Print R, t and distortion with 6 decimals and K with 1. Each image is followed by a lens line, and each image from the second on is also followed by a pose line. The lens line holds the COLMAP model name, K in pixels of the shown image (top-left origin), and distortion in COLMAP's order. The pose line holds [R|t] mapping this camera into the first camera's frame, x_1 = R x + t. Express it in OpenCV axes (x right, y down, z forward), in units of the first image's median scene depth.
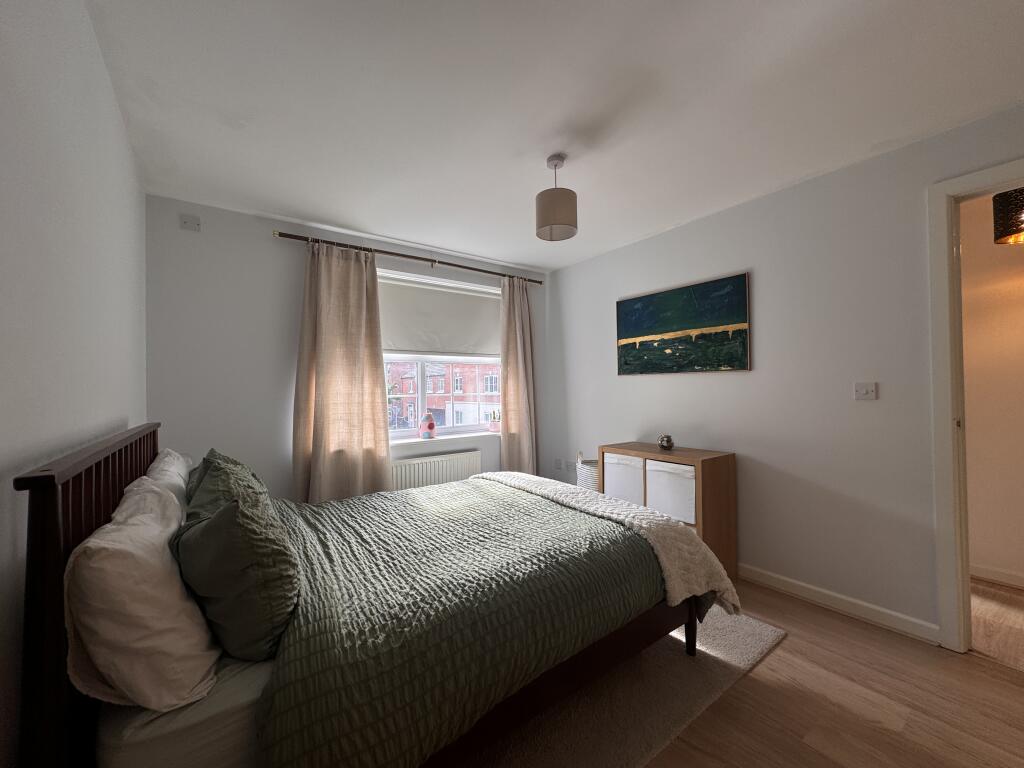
lens RADIAL K [[406.9, 0, 512.0], [0, 406.9, 384.0], [0, 0, 1]] dist [0.000399, -0.000832]
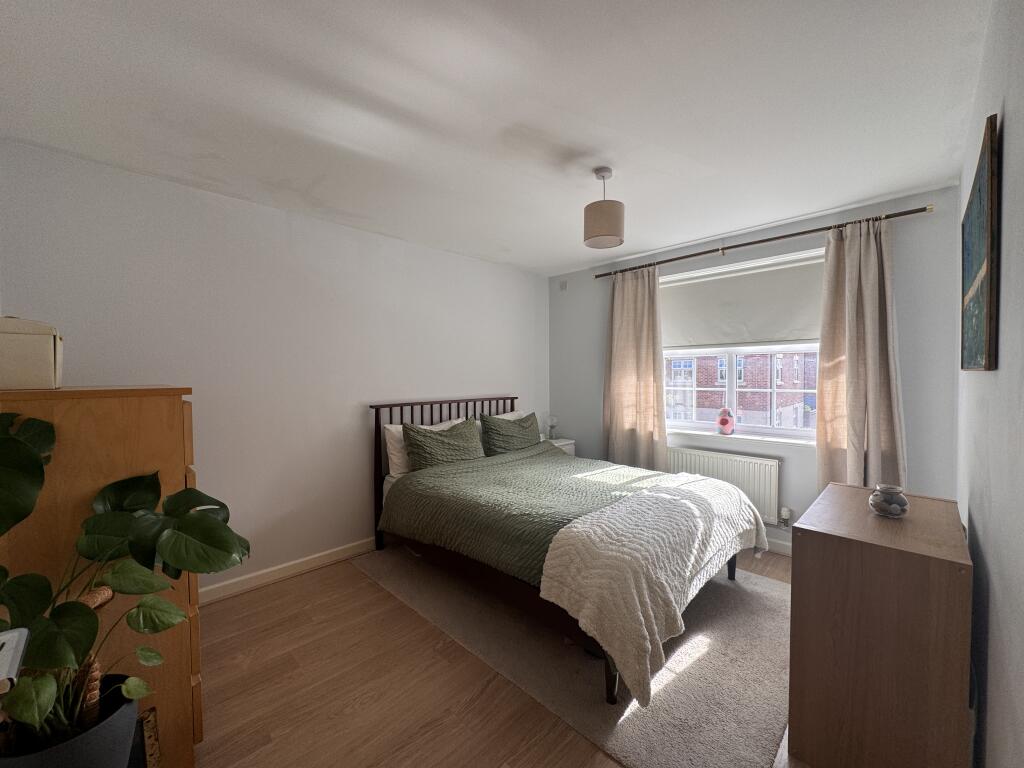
lens RADIAL K [[406.9, 0, 512.0], [0, 406.9, 384.0], [0, 0, 1]] dist [0.000399, -0.000832]
pose [[0.151131, 0.037017, -0.987820, 0.751122], [0.015906, 0.999078, 0.039873, -0.035469], [0.988386, -0.021738, 0.150403, 0.403580]]
